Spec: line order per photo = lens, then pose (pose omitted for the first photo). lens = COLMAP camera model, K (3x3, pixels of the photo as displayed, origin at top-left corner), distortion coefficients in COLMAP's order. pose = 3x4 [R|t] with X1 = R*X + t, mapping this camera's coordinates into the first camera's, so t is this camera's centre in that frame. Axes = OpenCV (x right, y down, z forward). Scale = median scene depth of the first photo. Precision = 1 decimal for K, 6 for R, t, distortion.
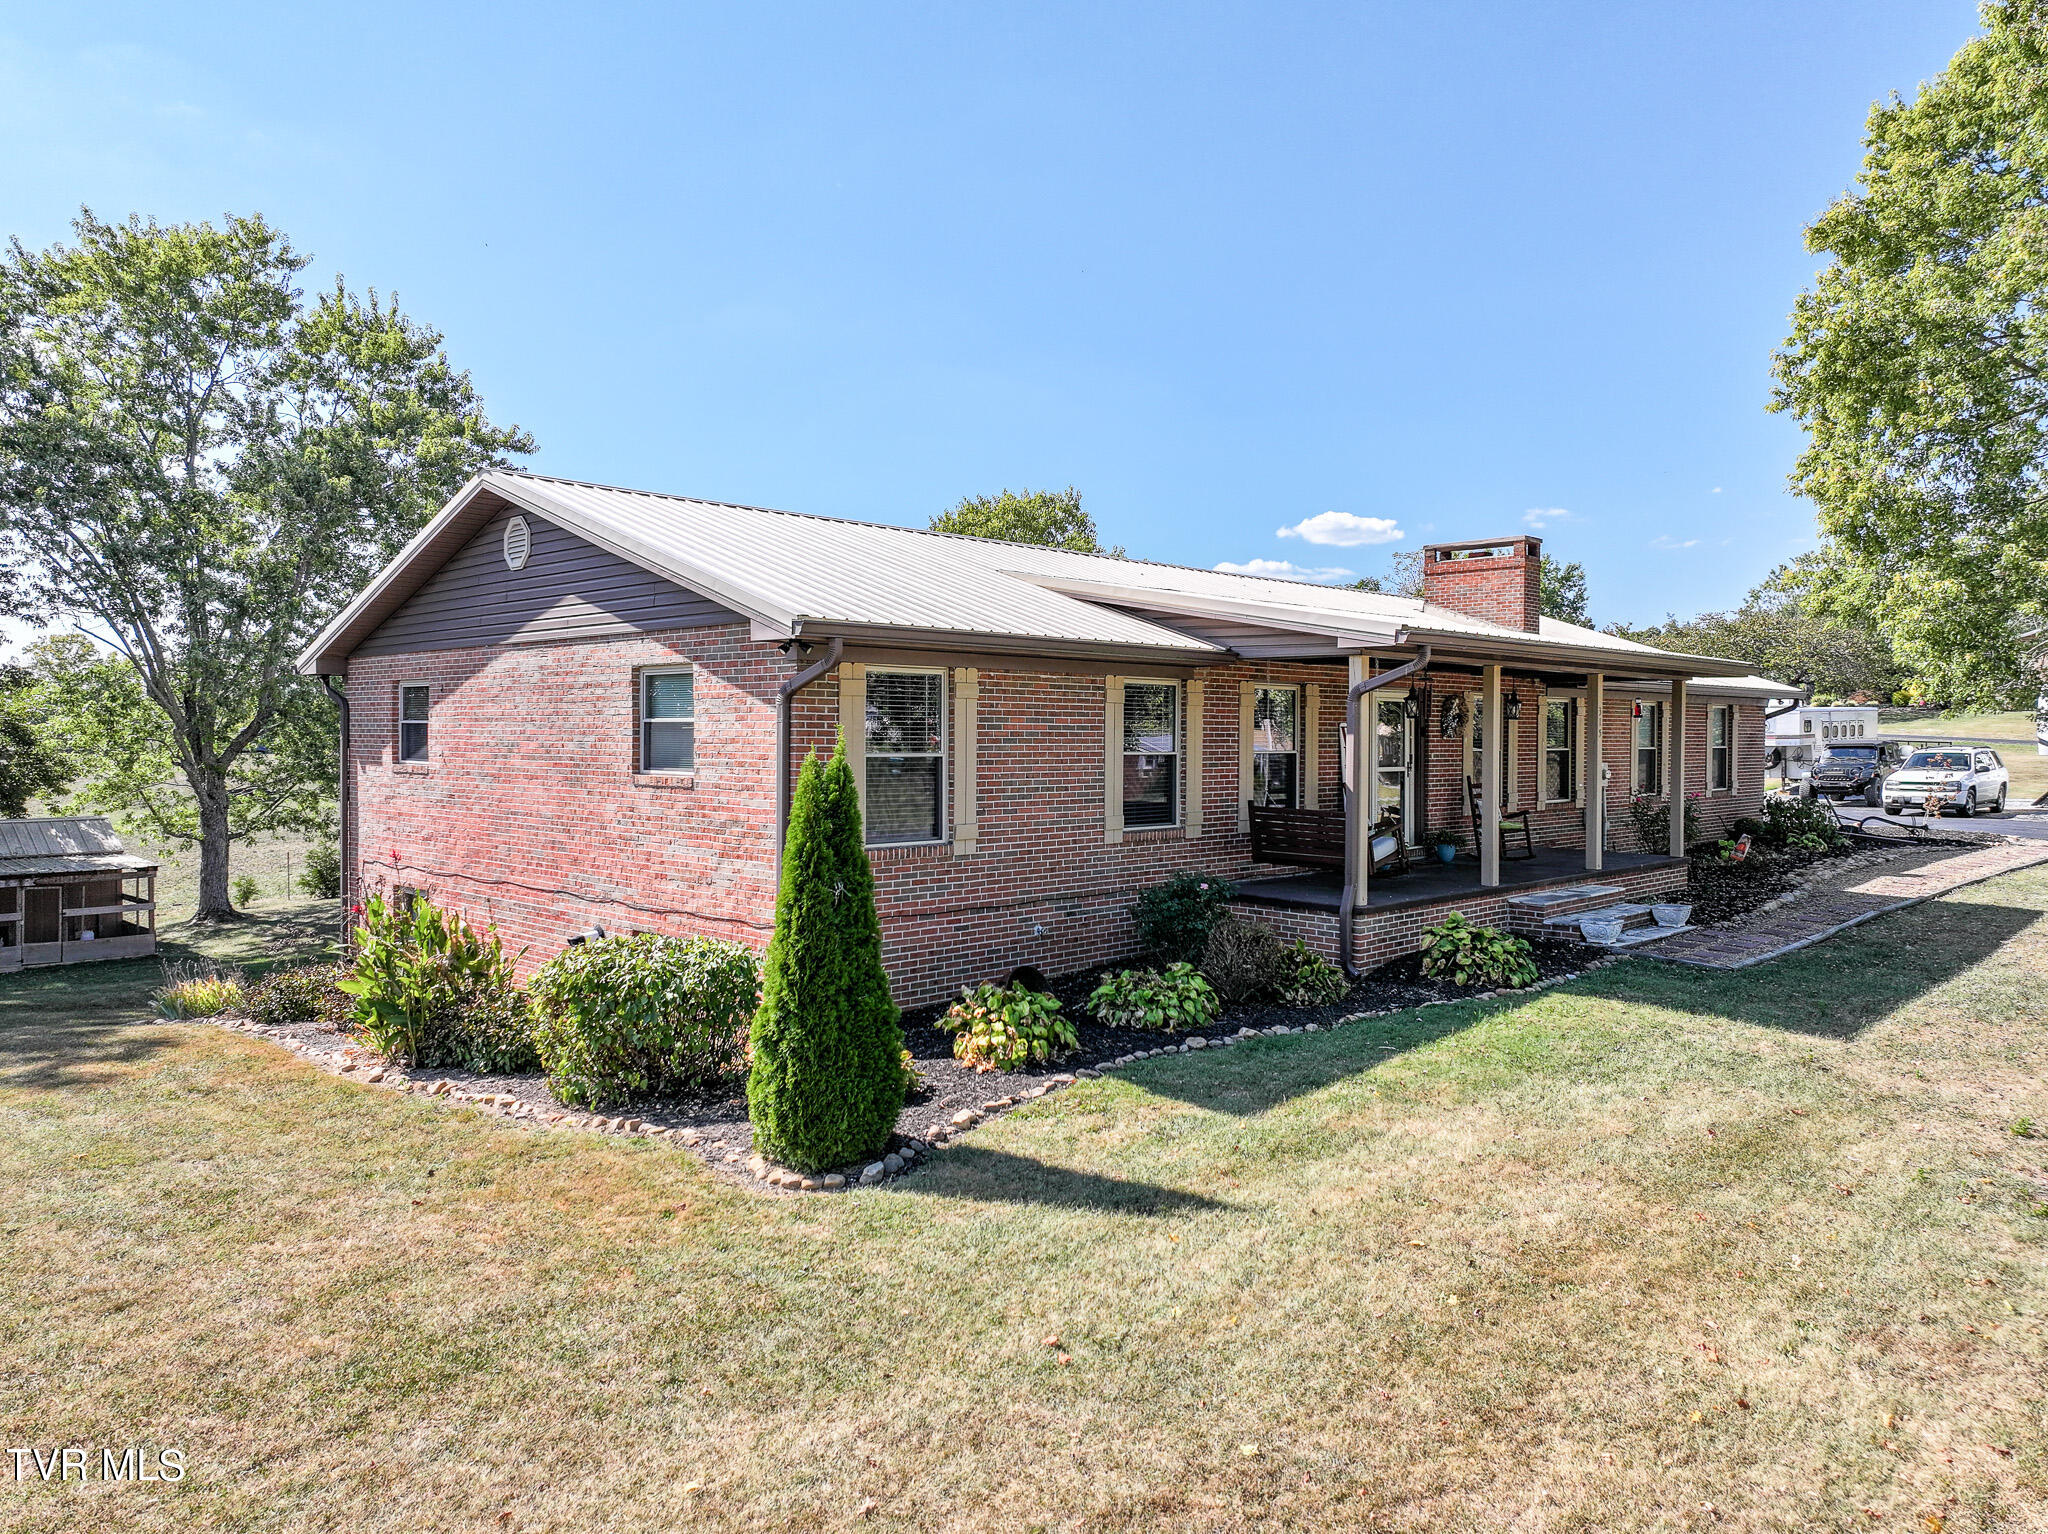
lens RADIAL K [[1451.9, 0, 1025.4], [0, 1451.9, 741.0], [0, 0, 1]] dist [0.001810, 0.013591]
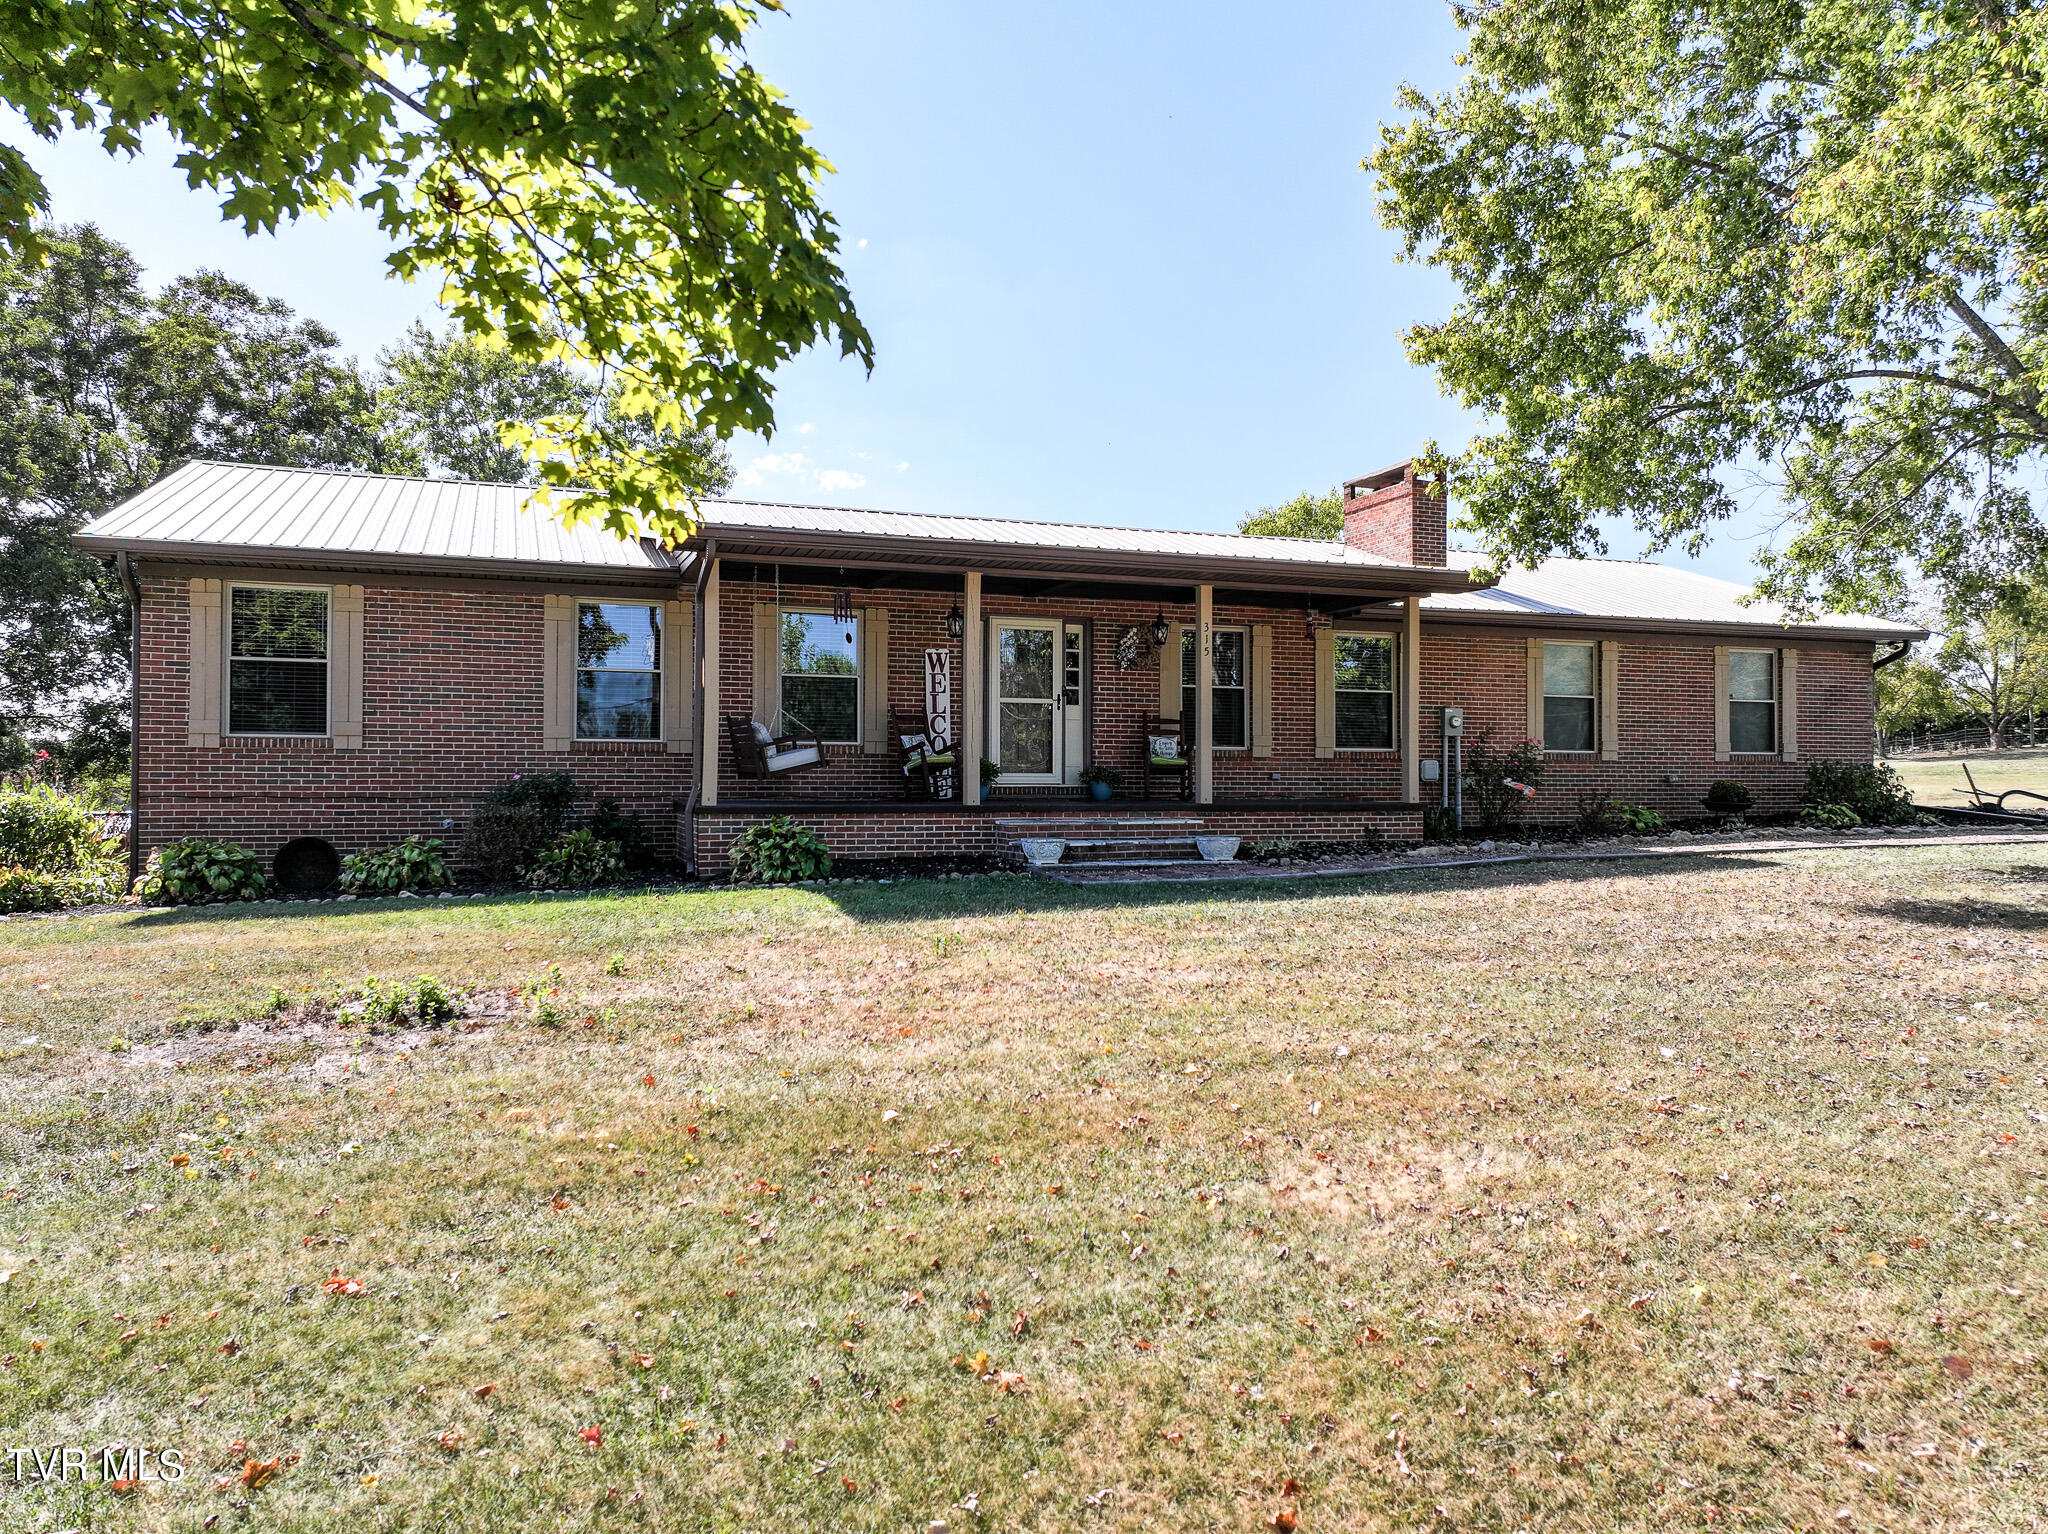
lens RADIAL K [[1451.9, 0, 1025.4], [0, 1451.9, 741.0], [0, 0, 1]] dist [0.001810, 0.013591]
pose [[0.912754, -0.010632, -0.408371, 0.889053], [-0.000811, 0.999612, -0.027837, 0.100980], [0.408509, 0.025740, 0.912391, 0.171083]]
